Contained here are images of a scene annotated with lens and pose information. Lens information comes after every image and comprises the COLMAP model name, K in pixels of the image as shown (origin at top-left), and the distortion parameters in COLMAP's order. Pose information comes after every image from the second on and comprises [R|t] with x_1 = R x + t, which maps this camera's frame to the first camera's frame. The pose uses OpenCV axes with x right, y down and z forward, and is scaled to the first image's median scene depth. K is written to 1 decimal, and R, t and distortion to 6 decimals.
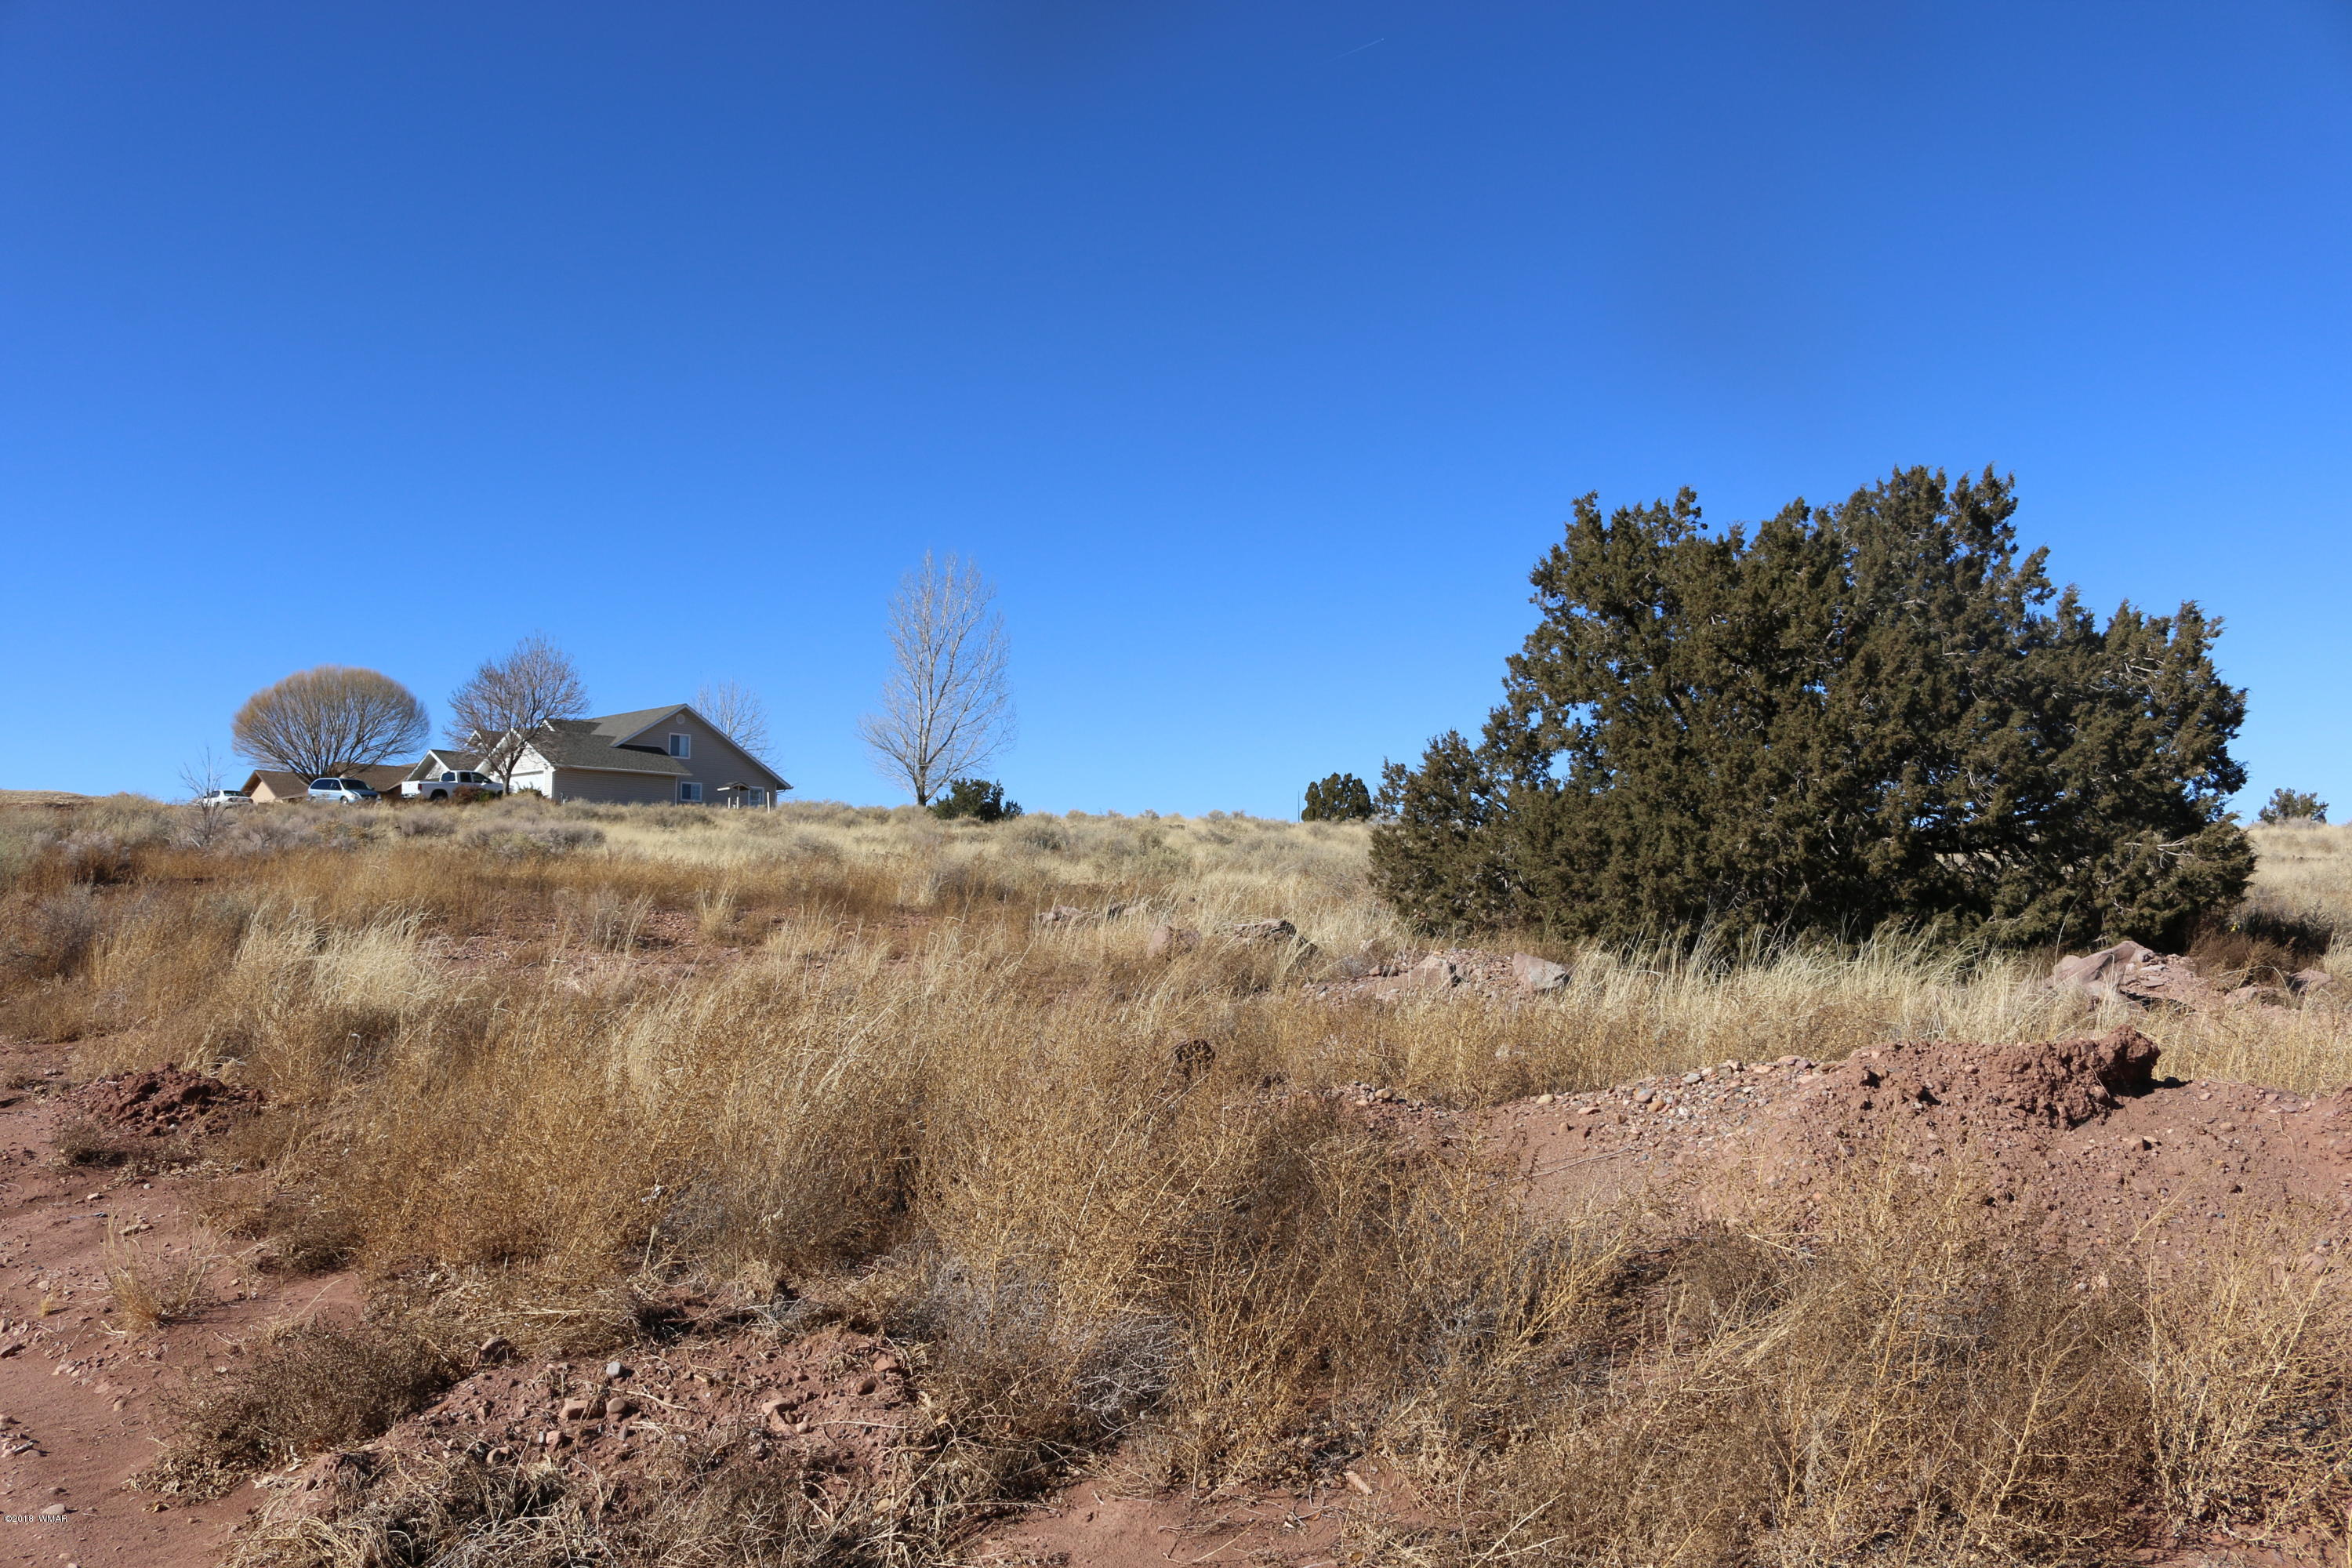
lens RADIAL K [[1941.0, 0, 1158.3], [0, 1941.0, 779.2], [0, 0, 1]] dist [-0.157353, 0.130185]
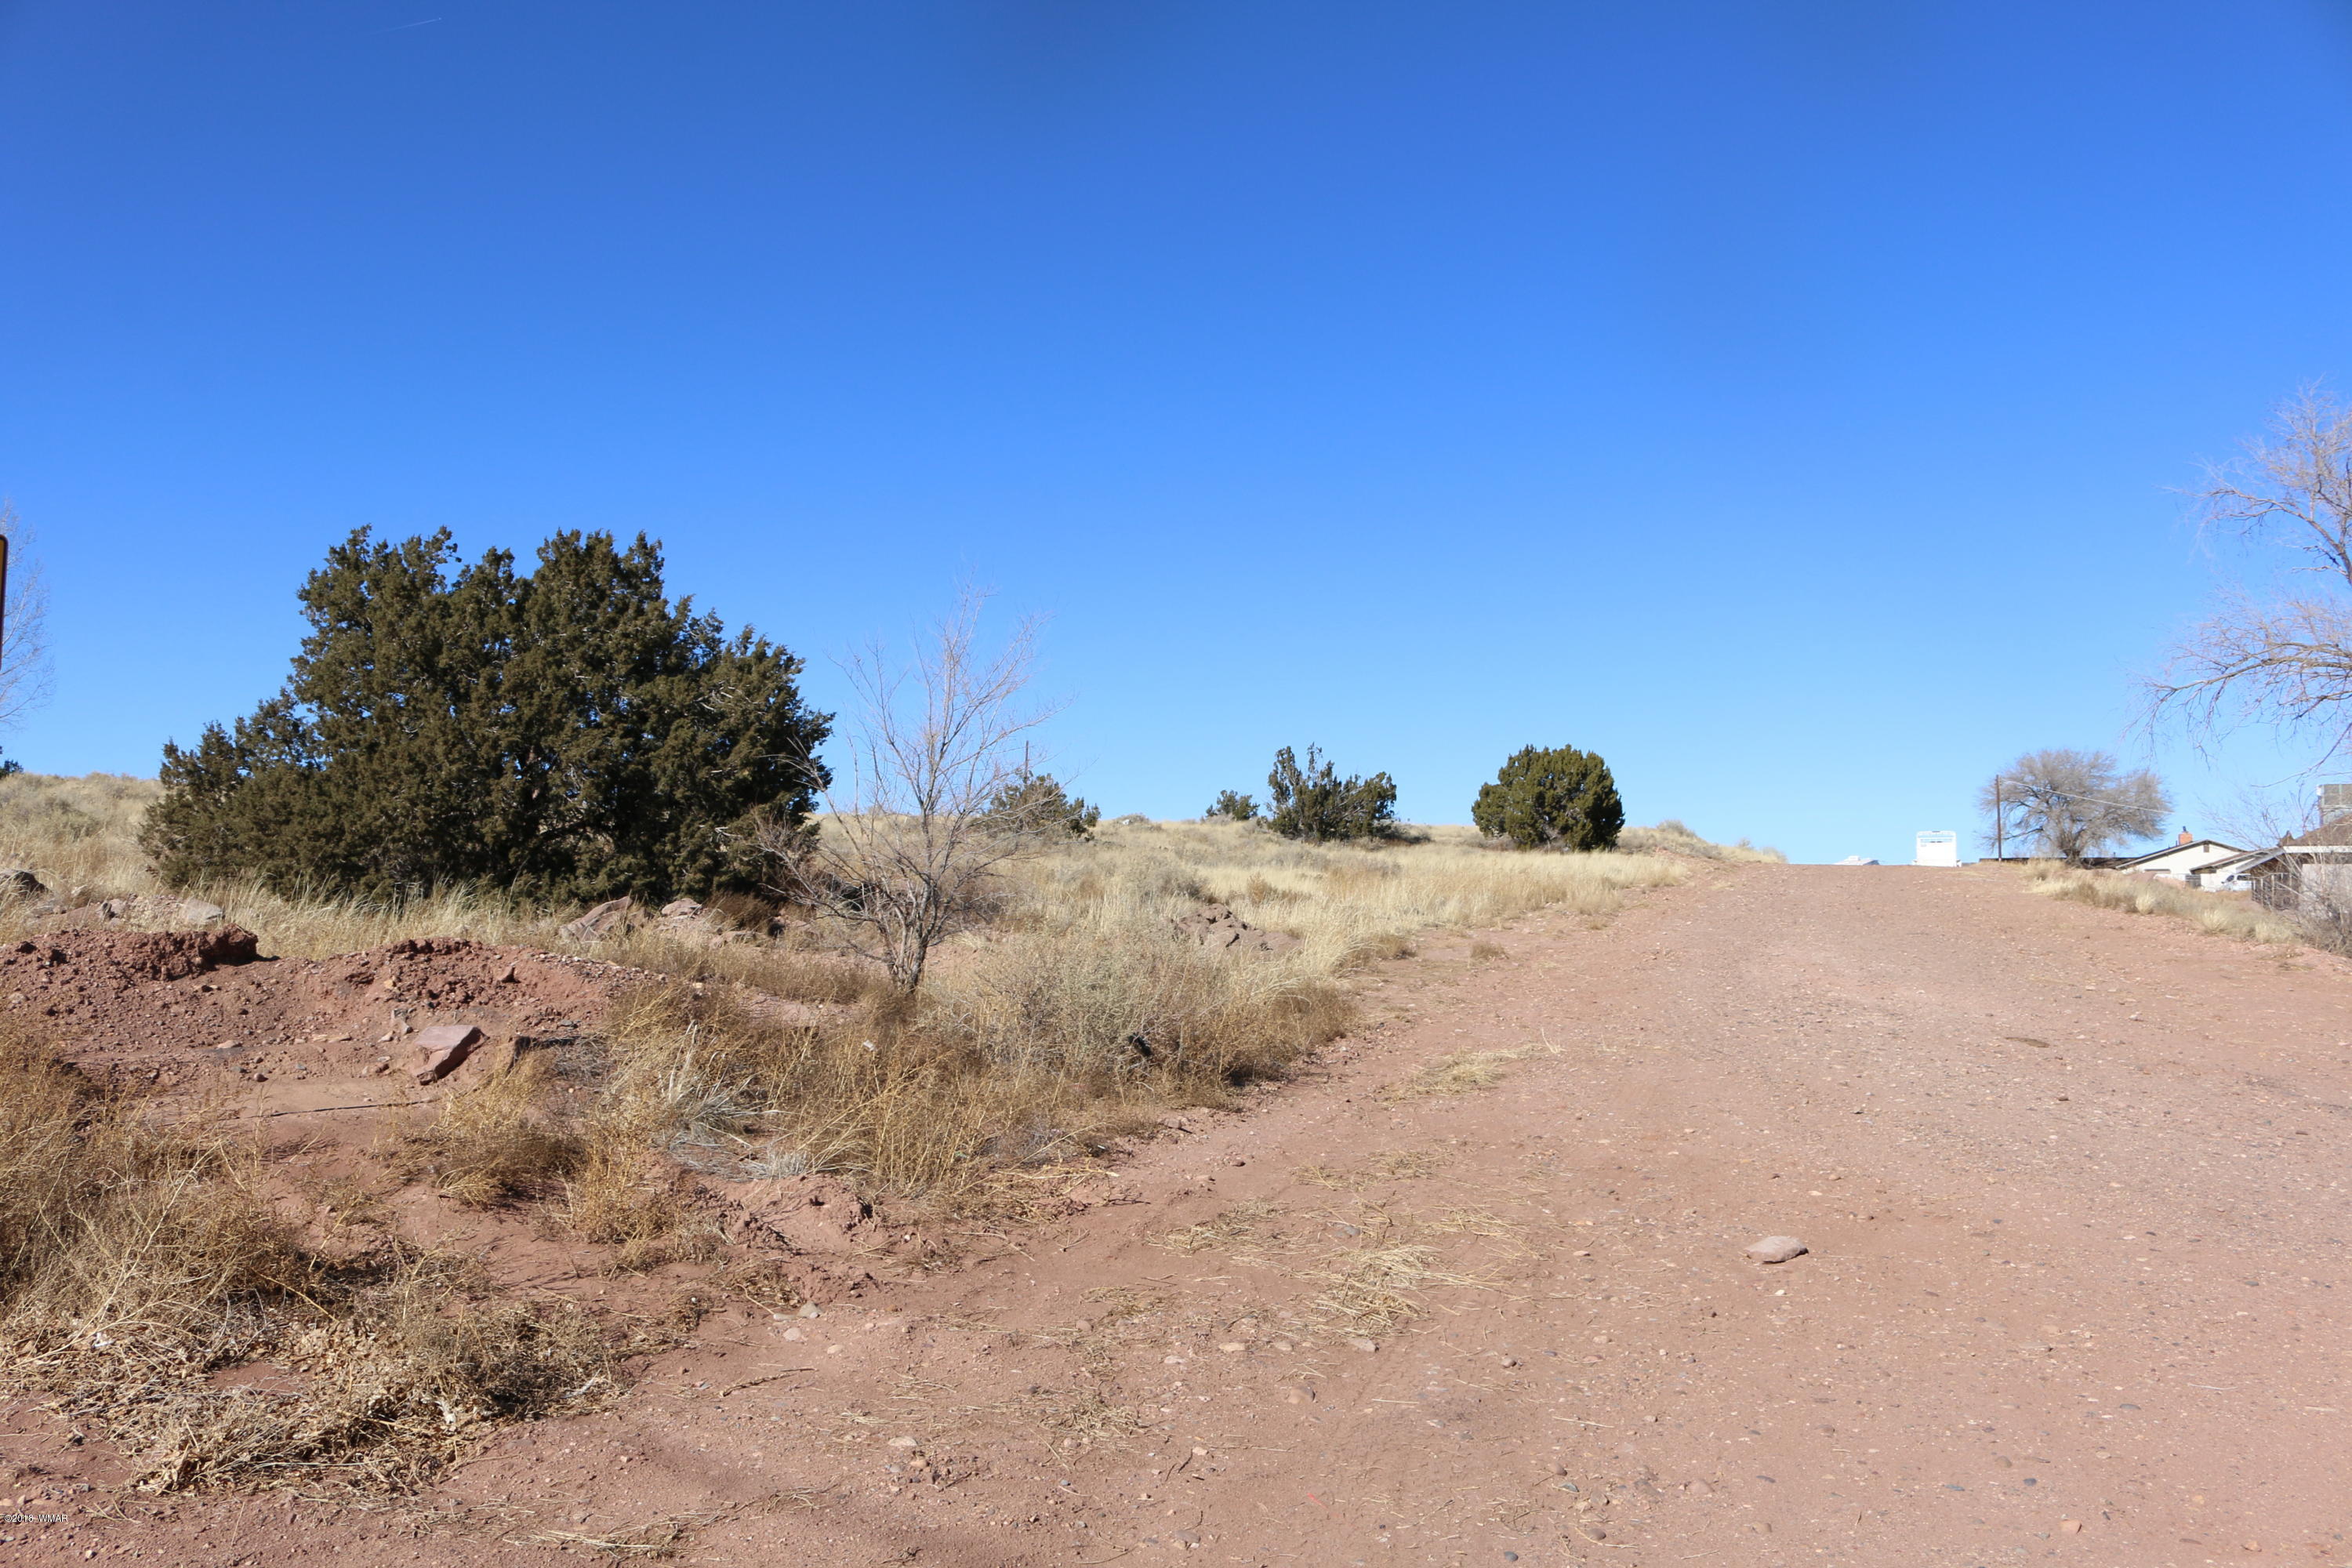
lens RADIAL K [[1941.0, 0, 1158.3], [0, 1941.0, 779.2], [0, 0, 1]] dist [-0.157353, 0.130185]
pose [[0.908103, 0.033851, 0.417376, 0.225799], [-0.038569, 0.999252, 0.002872, -0.014462], [-0.416967, -0.018706, 0.908729, -0.357825]]
